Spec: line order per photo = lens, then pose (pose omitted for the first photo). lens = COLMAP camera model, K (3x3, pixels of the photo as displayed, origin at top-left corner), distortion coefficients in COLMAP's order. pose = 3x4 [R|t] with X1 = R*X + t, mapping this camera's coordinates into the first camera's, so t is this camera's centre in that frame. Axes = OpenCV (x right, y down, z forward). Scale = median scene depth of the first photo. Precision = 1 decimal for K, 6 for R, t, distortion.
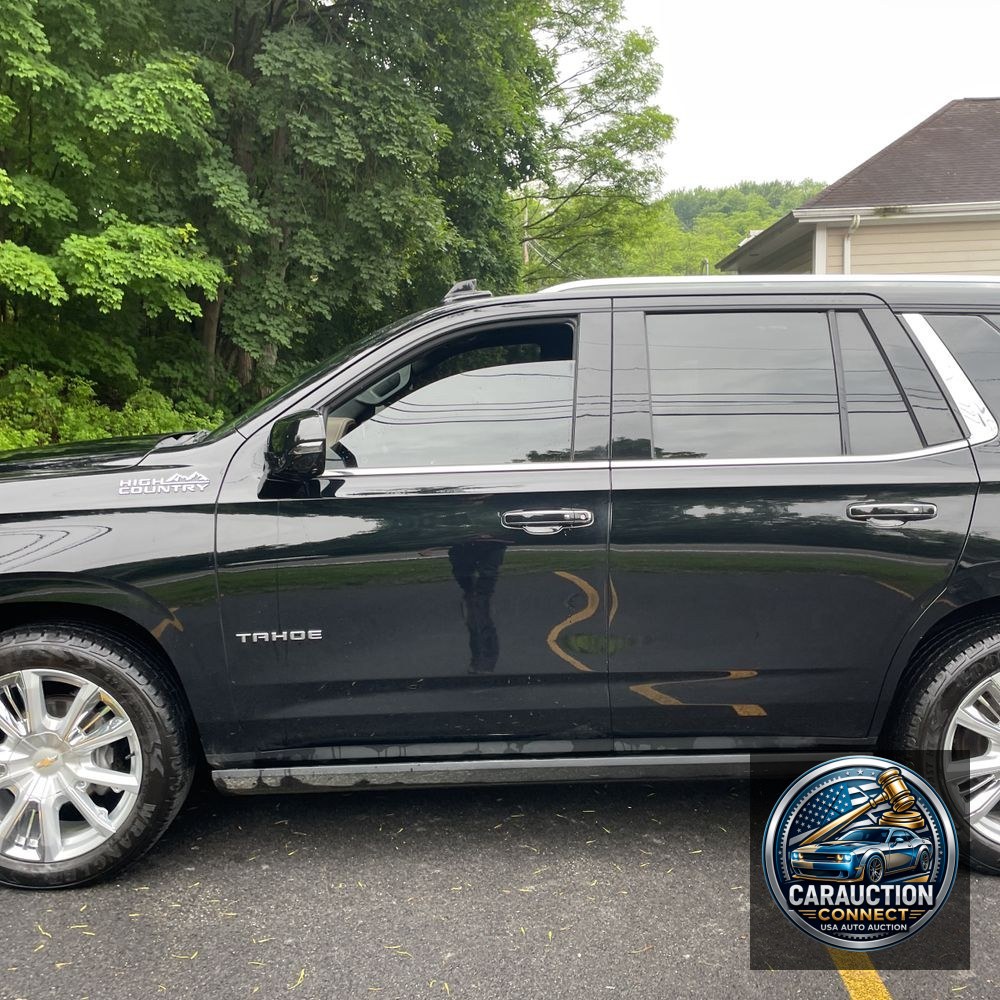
lens RADIAL K [[1008.1, 0, 496.6], [0, 1008.1, 486.4], [0, 0, 1]] dist [0.089105, -0.114298]
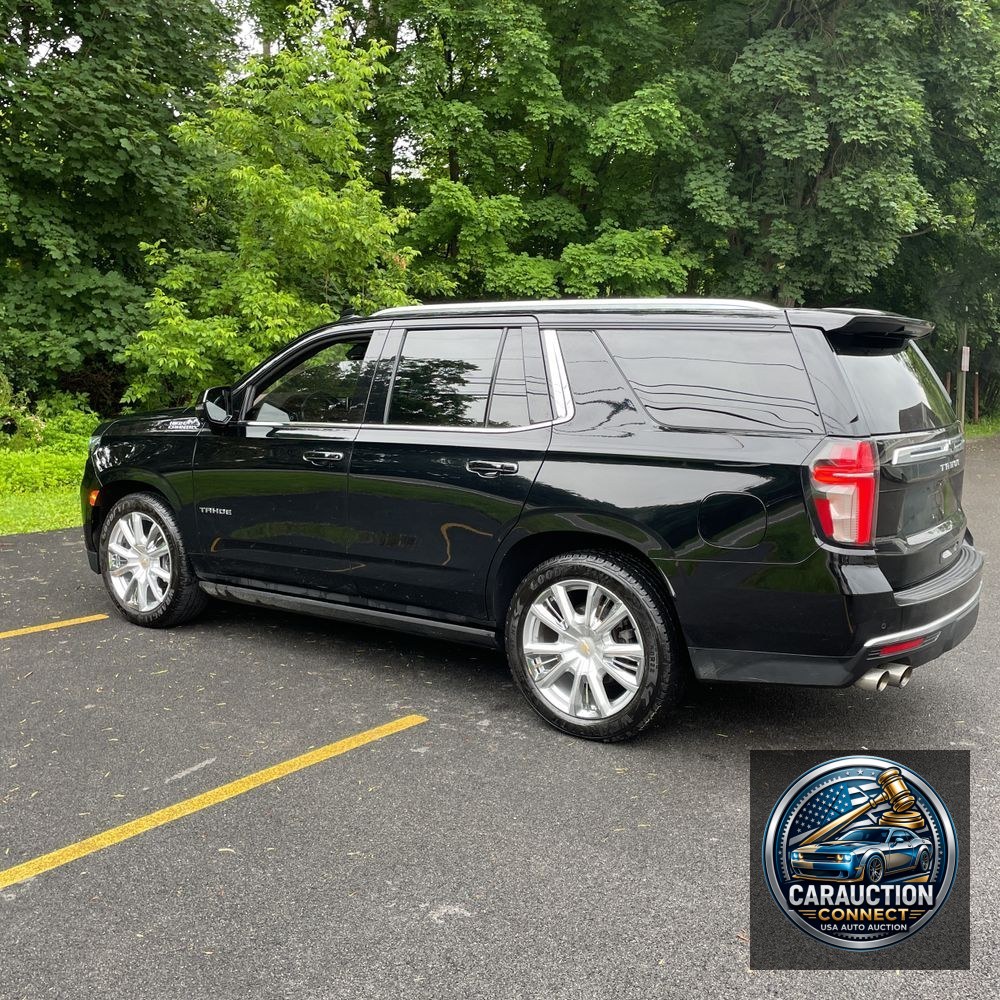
lens RADIAL K [[1008.1, 0, 496.6], [0, 1008.1, 486.4], [0, 0, 1]] dist [0.089105, -0.114298]
pose [[0.808767, 0.078087, -0.582922, 0.235182], [-0.065993, 0.996936, 0.041986, -0.001186], [0.584415, 0.004512, 0.811443, -0.034989]]
